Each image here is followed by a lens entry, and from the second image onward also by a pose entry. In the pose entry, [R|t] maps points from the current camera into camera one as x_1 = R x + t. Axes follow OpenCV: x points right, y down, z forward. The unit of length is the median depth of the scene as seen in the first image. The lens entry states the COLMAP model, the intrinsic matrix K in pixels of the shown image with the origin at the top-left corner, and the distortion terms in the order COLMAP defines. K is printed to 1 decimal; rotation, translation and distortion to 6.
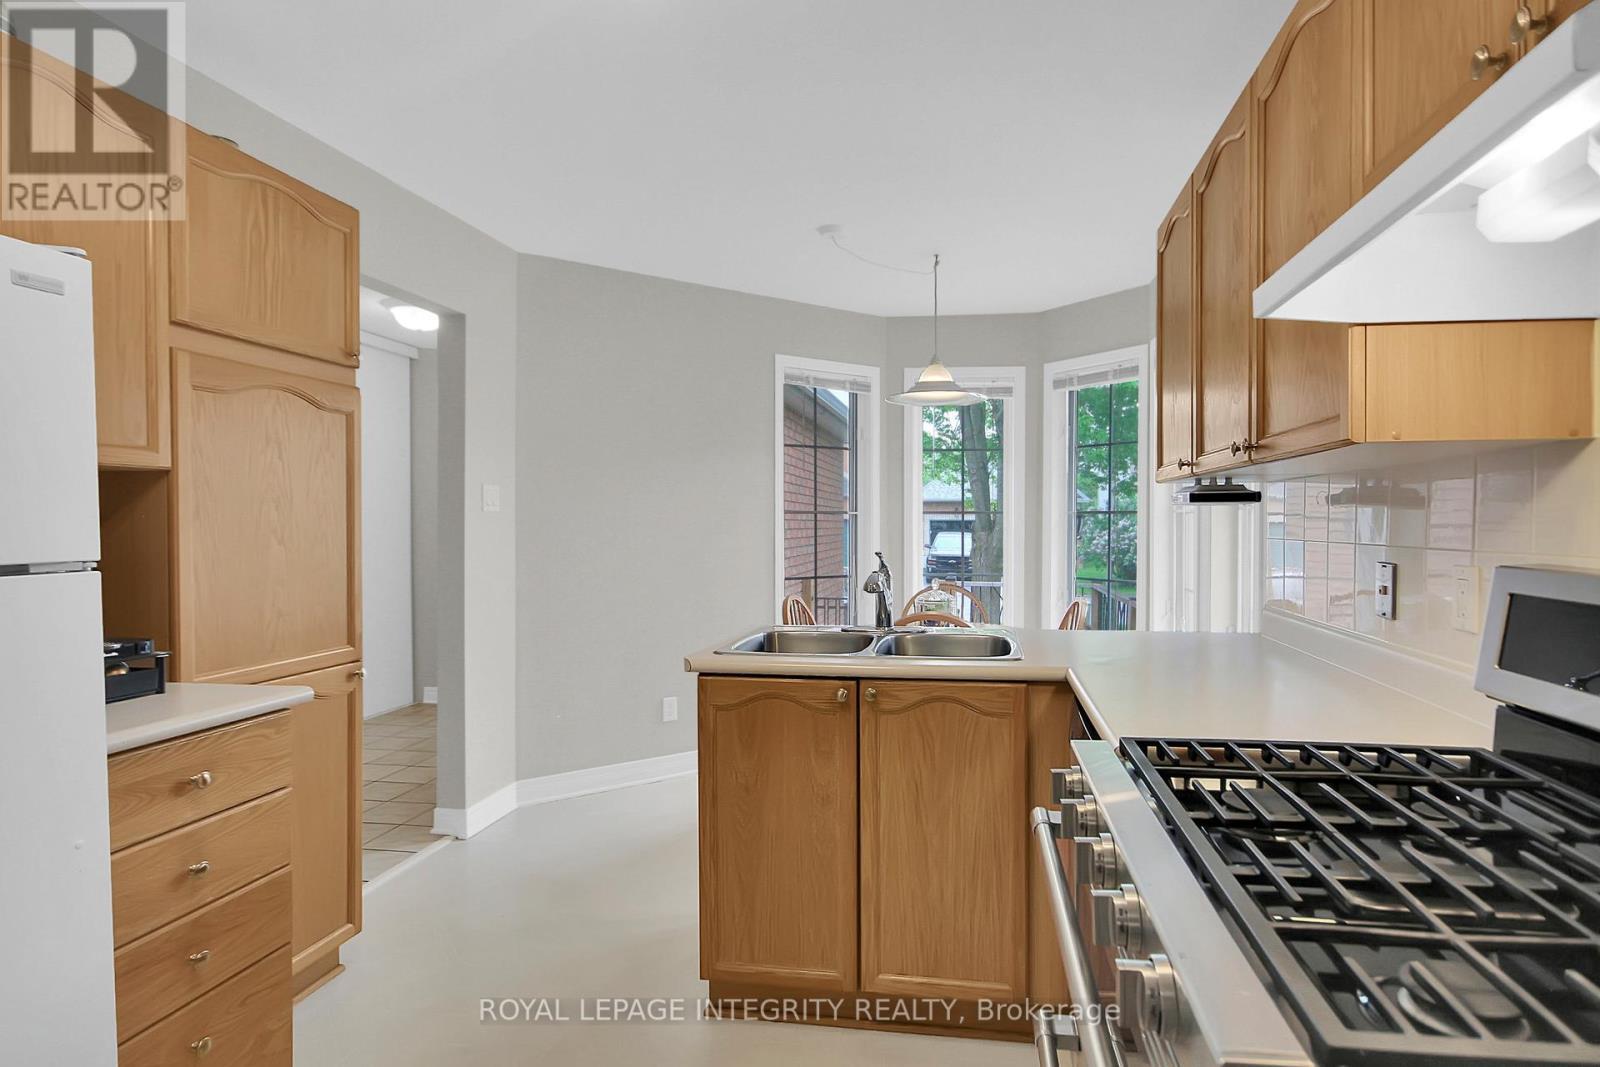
lens RADIAL K [[840.6, 0, 843.7], [0, 840.6, 531.2], [0, 0, 1]] dist [-0.004134, 0.002456]
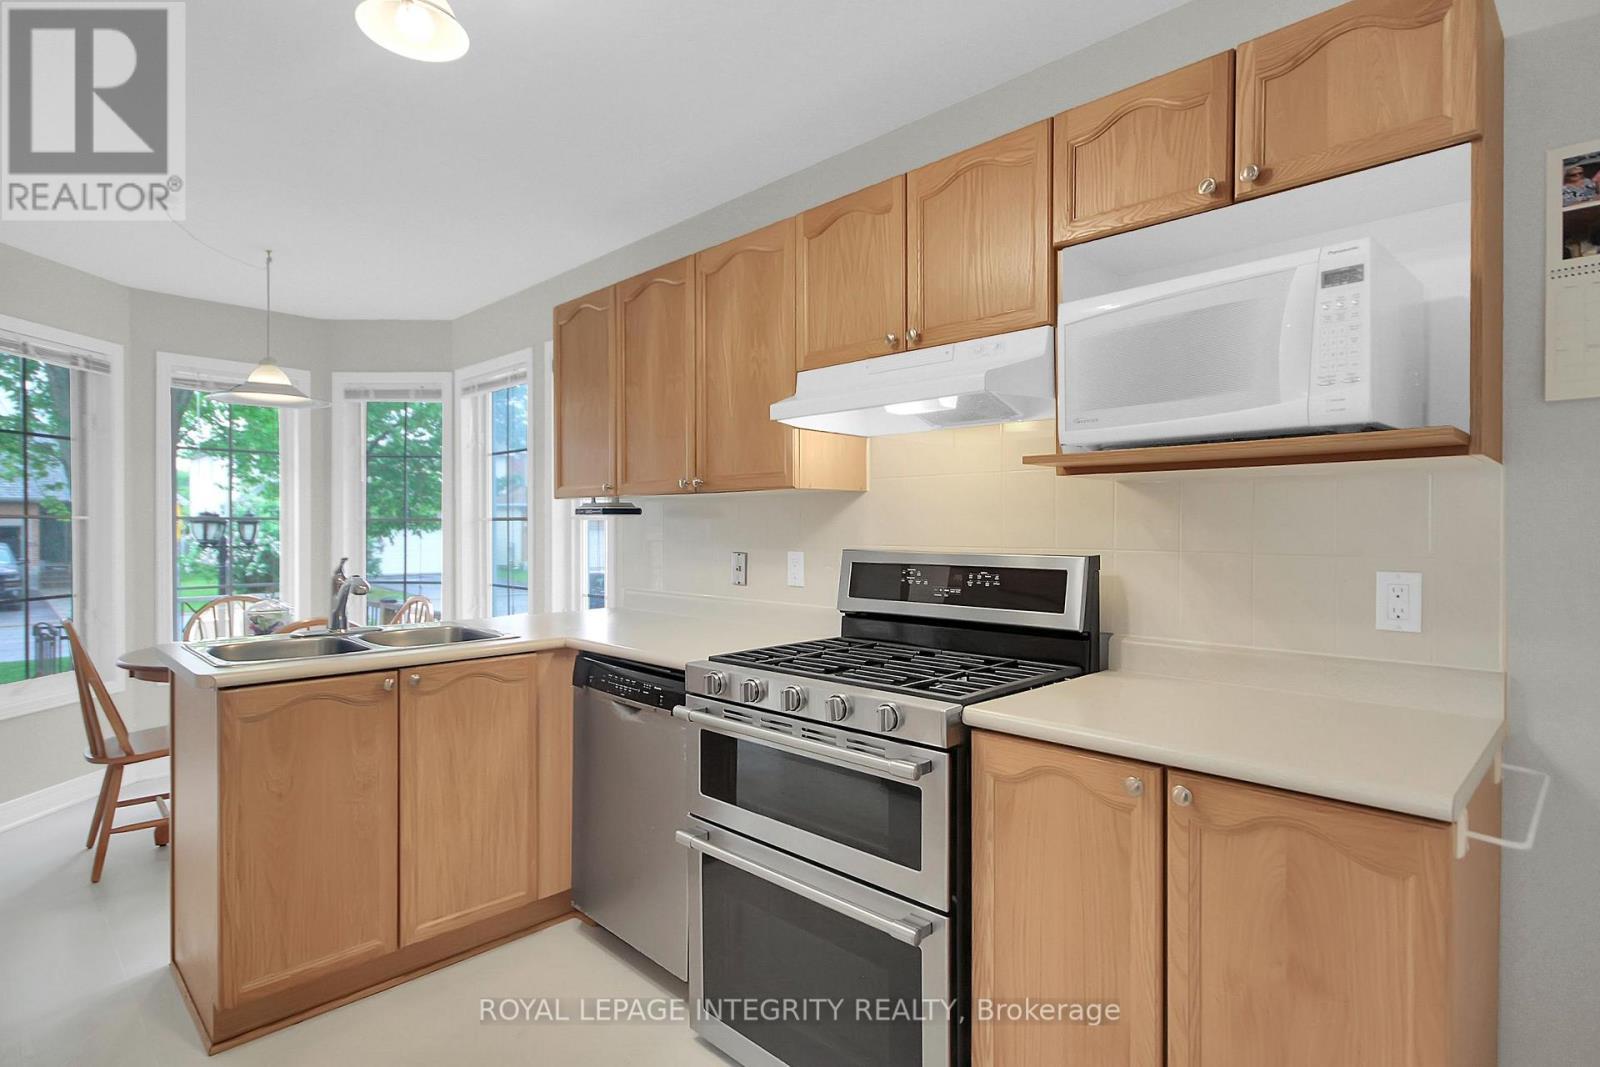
lens RADIAL K [[840.6, 0, 781.7], [0, 840.6, 531.7], [0, 0, 1]] dist [-0.004134, 0.002456]
pose [[0.599982, -0.001999, 0.800011, -0.566982], [0.008219, 0.999960, -0.003665, 0.002042], [-0.799972, 0.008774, 0.599974, -0.079280]]
